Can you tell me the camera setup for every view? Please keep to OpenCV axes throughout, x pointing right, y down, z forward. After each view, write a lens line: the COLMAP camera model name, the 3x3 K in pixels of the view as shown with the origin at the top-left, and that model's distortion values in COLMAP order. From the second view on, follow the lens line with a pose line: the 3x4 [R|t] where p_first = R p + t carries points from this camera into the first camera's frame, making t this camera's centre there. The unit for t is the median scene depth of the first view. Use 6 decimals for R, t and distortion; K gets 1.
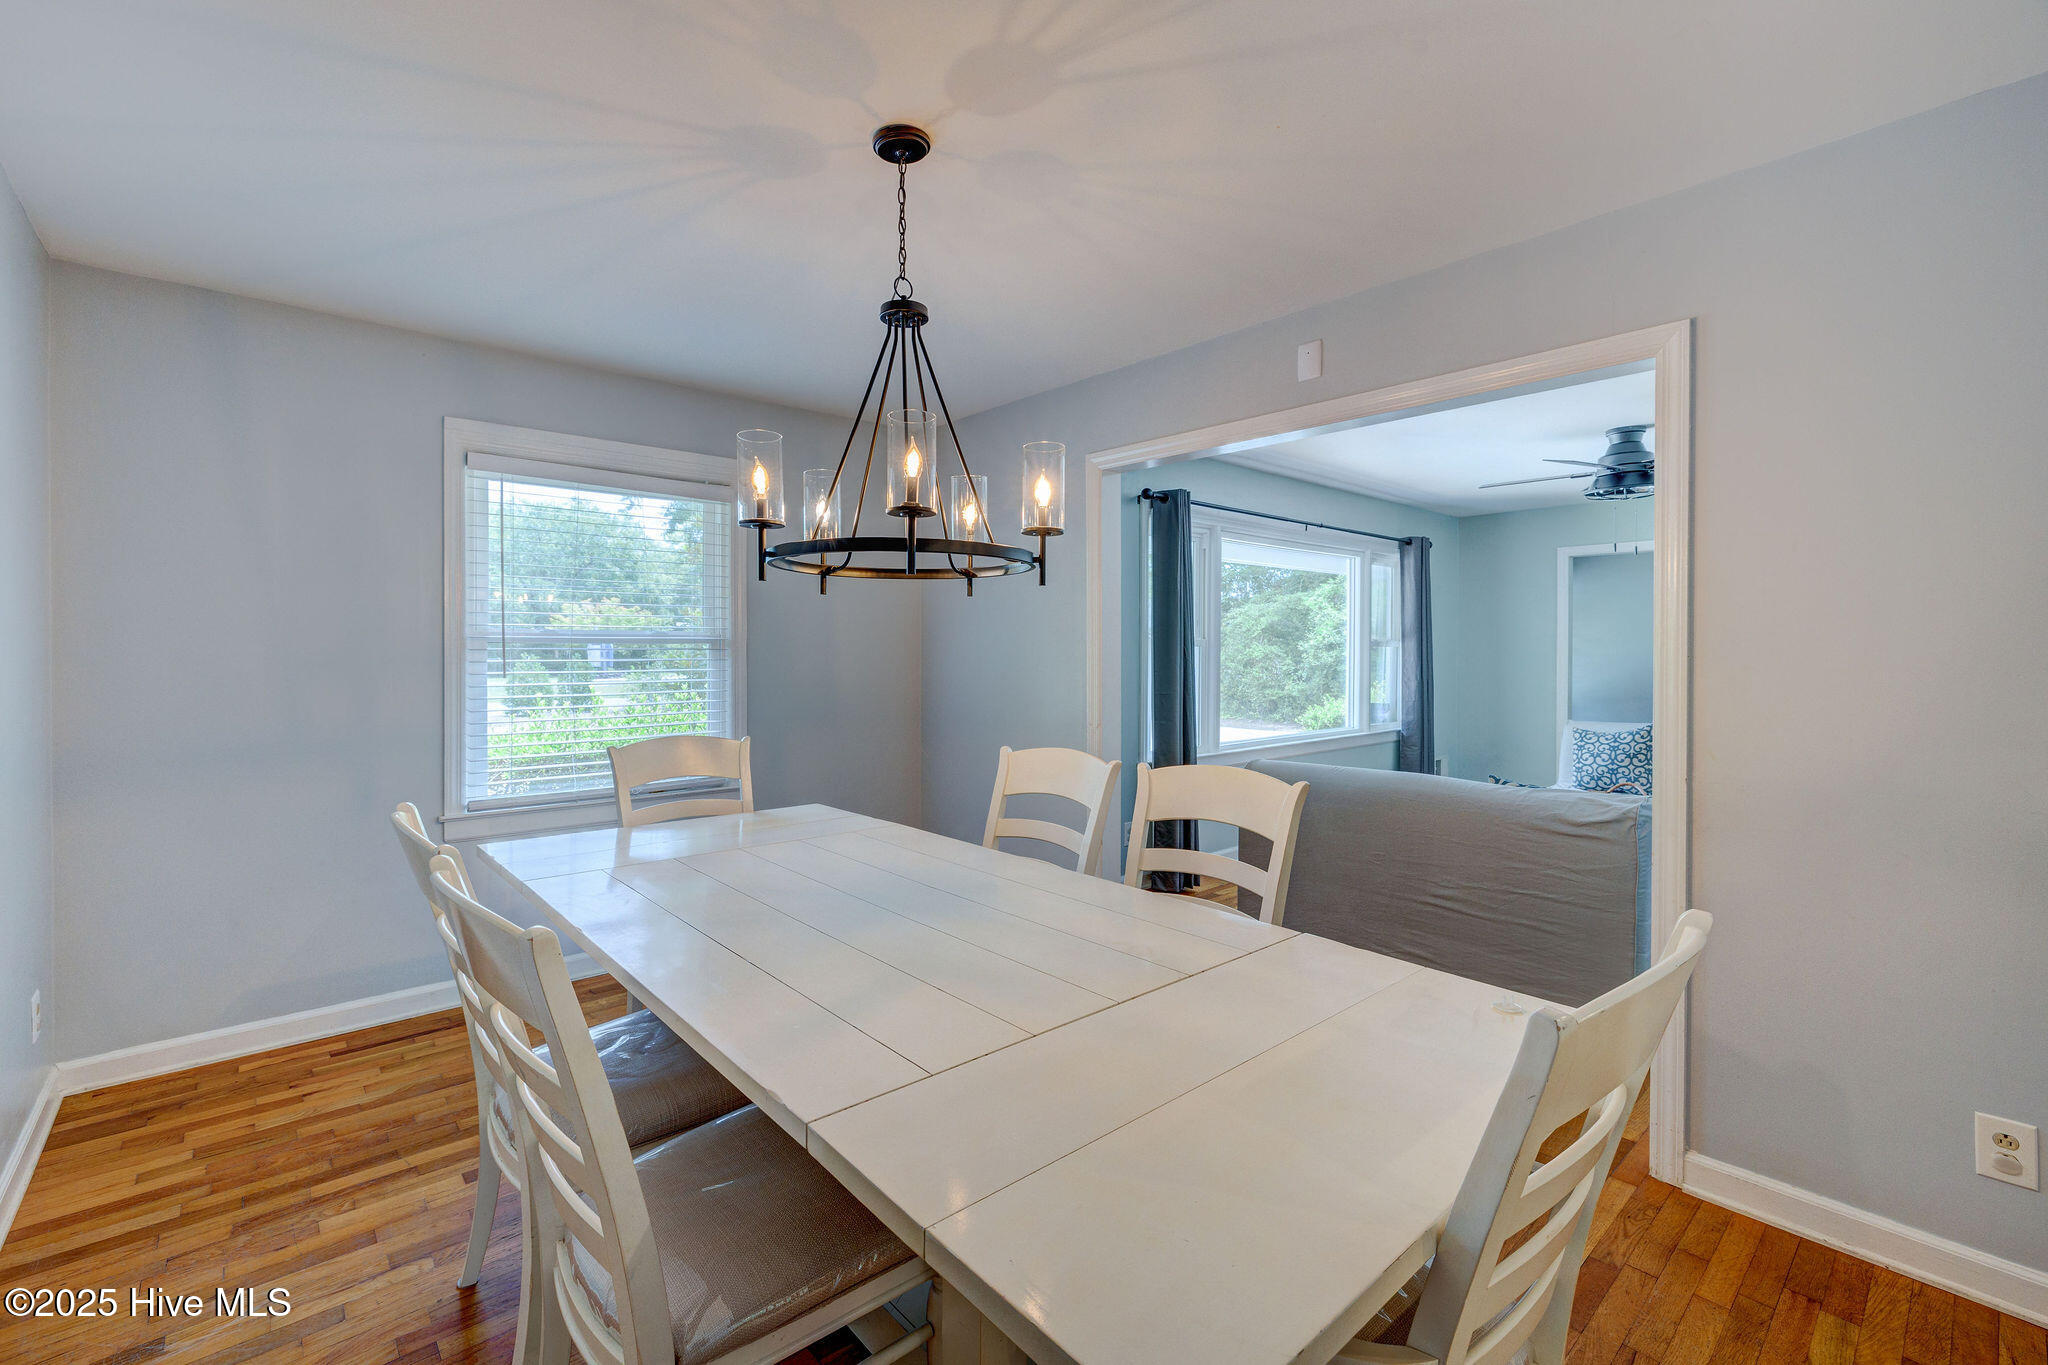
lens RADIAL K [[870.8, 0, 998.1], [0, 870.8, 657.0], [0, 0, 1]] dist [-0.001647, -0.000044]
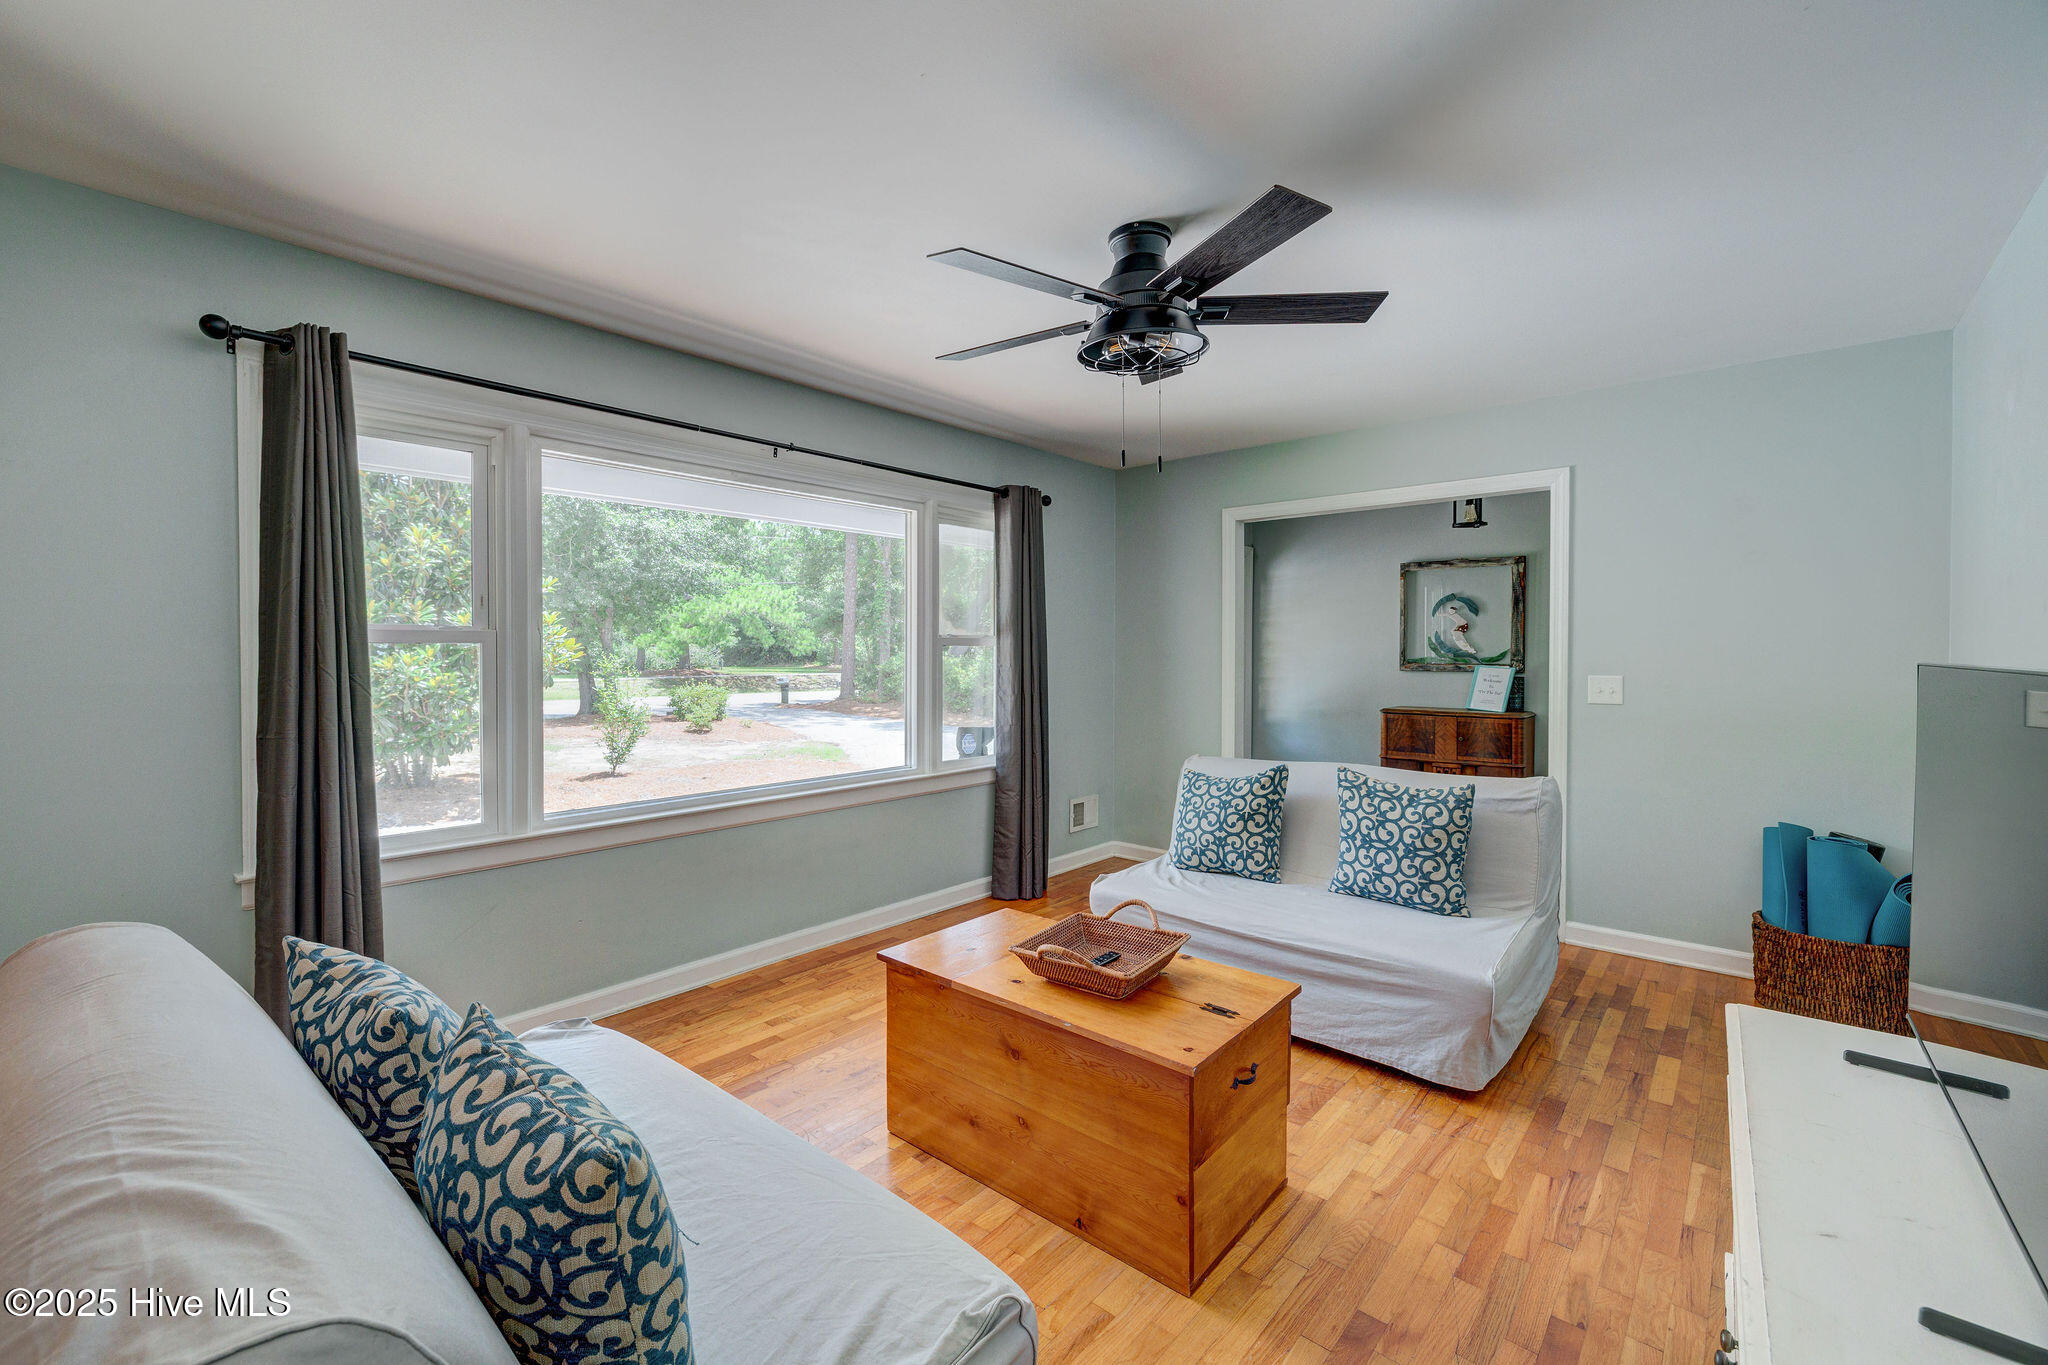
lens RADIAL K [[860.7, 0, 1016.7], [0, 860.7, 665.6], [0, 0, 1]] dist [0.001225, 0.000232]
pose [[0.990937, -0.001803, 0.134314, 0.403452], [0.000904, 0.999977, 0.006758, -0.000782], [-0.134323, -0.006575, 0.990916, 0.339464]]
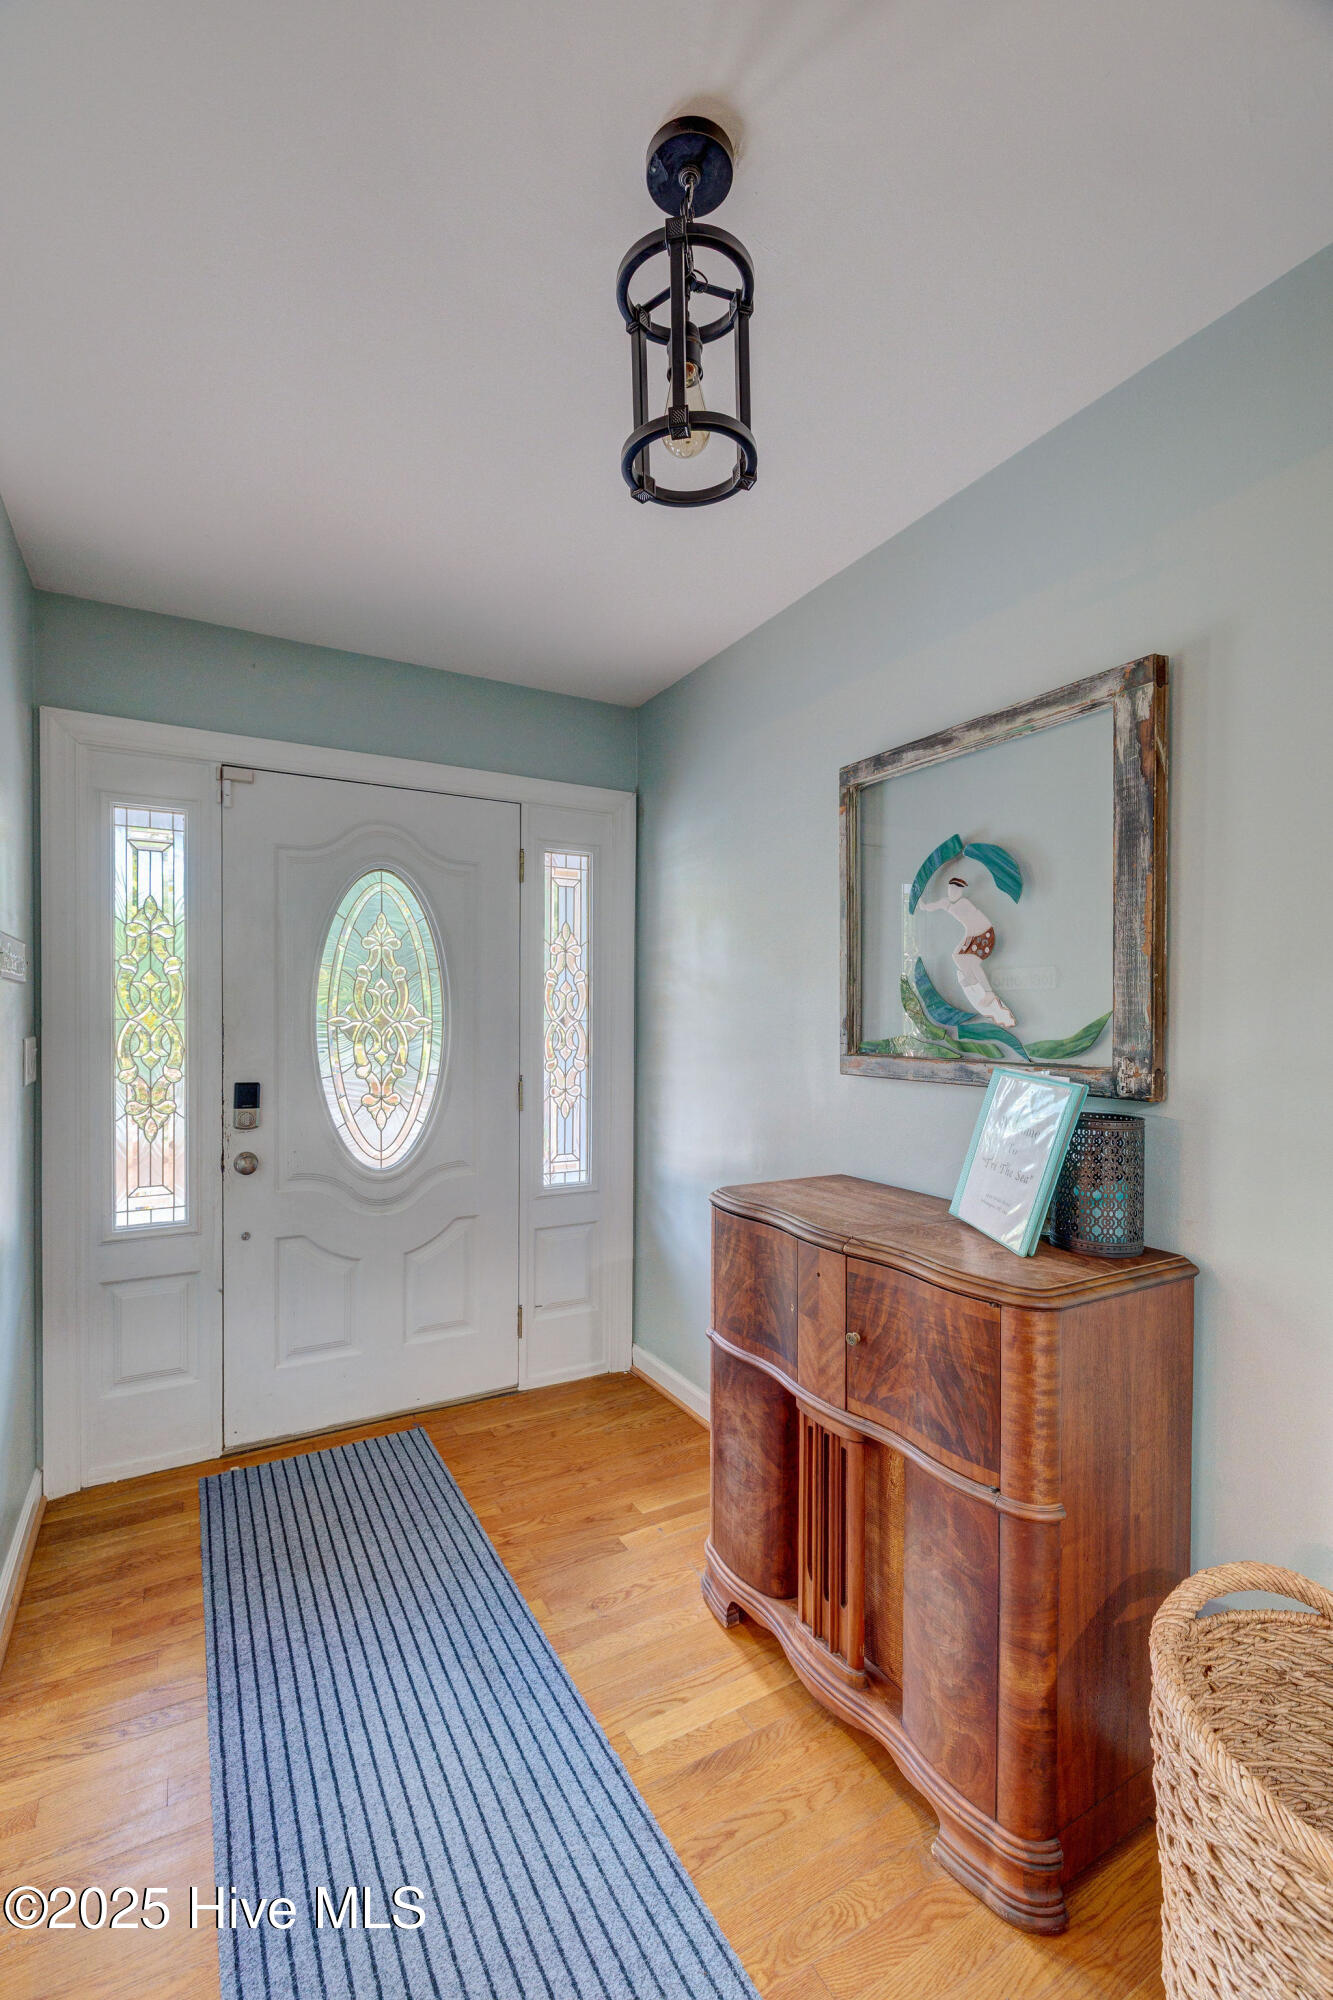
lens RADIAL K [[840.5, 0, 662.4], [0, 840.5, 1026.5], [0, 0, 1]] dist [0.001225, 0.000232]
pose [[0.983167, 0.005315, -0.182635, 0.925554], [-0.004817, 0.999983, 0.003168, -0.007210], [0.182648, -0.002235, 0.983176, 0.873546]]
